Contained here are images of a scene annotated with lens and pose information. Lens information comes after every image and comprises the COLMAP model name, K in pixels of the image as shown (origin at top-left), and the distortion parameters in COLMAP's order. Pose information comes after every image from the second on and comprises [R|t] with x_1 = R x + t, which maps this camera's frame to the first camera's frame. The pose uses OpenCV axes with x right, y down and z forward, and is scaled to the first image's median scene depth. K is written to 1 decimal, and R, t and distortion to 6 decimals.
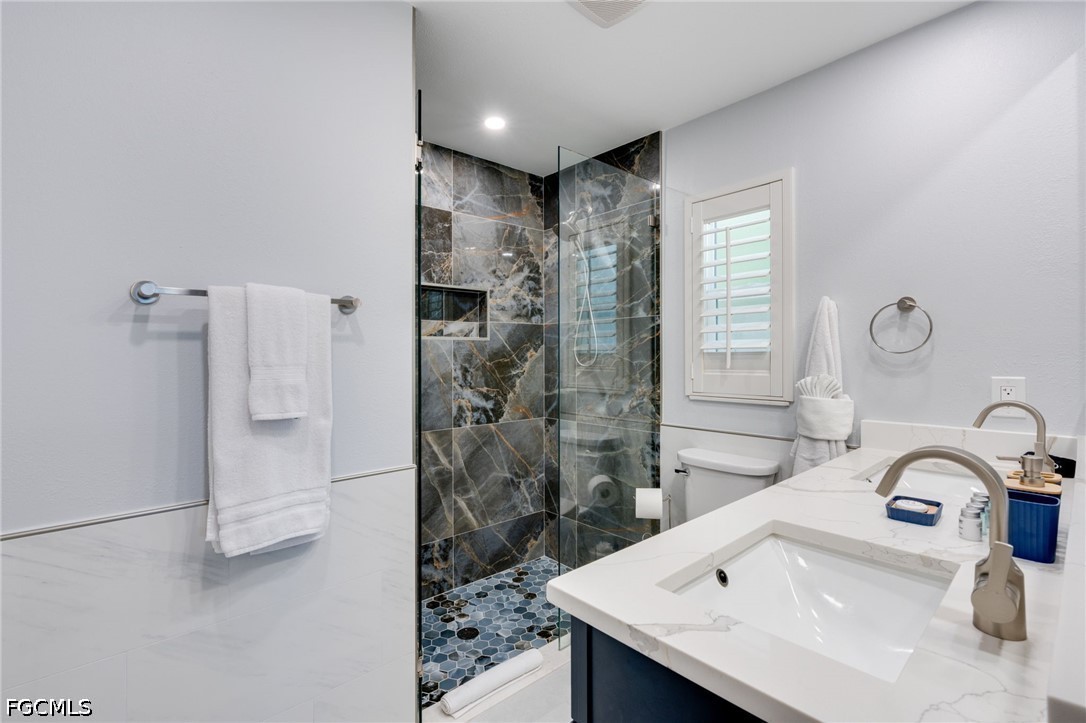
lens RADIAL K [[493.5, 0, 566.5], [0, 493.5, 357.2], [0, 0, 1]] dist [-0.002846, 0.001457]
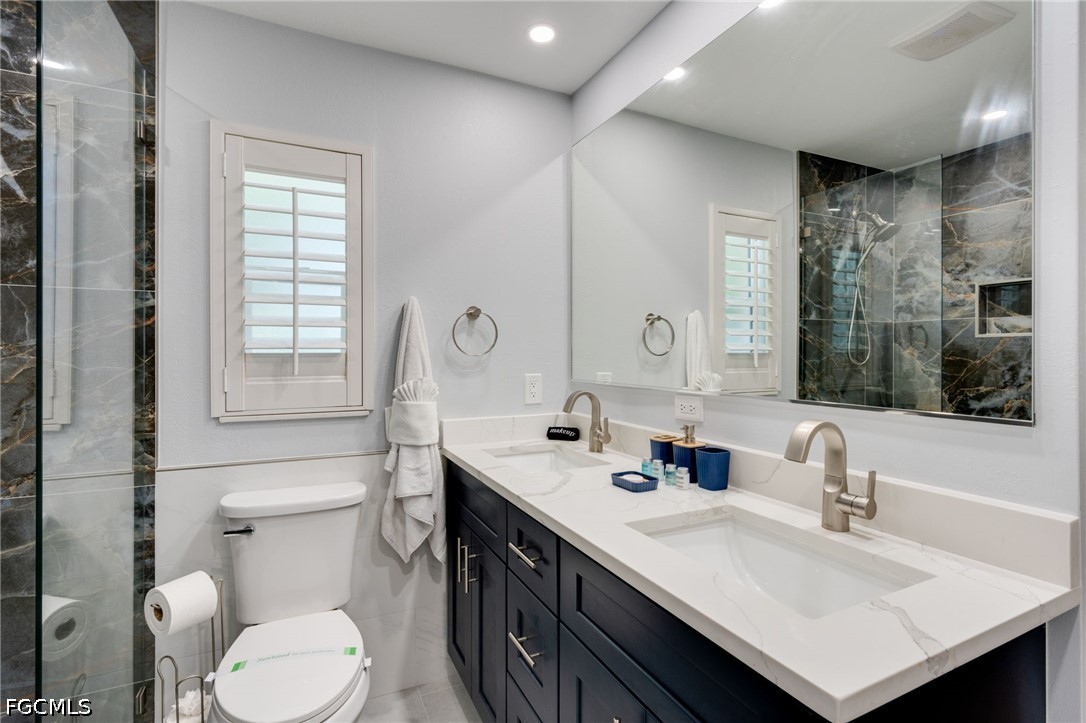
lens RADIAL K [[493.5, 0, 541.4], [0, 493.5, 358.9], [0, 0, 1]] dist [-0.002846, 0.001457]
pose [[0.307095, -0.000909, 0.951678, -0.255005], [0.002056, 0.999998, 0.000292, -0.000987], [-0.951677, 0.001867, 0.307097, 0.377312]]
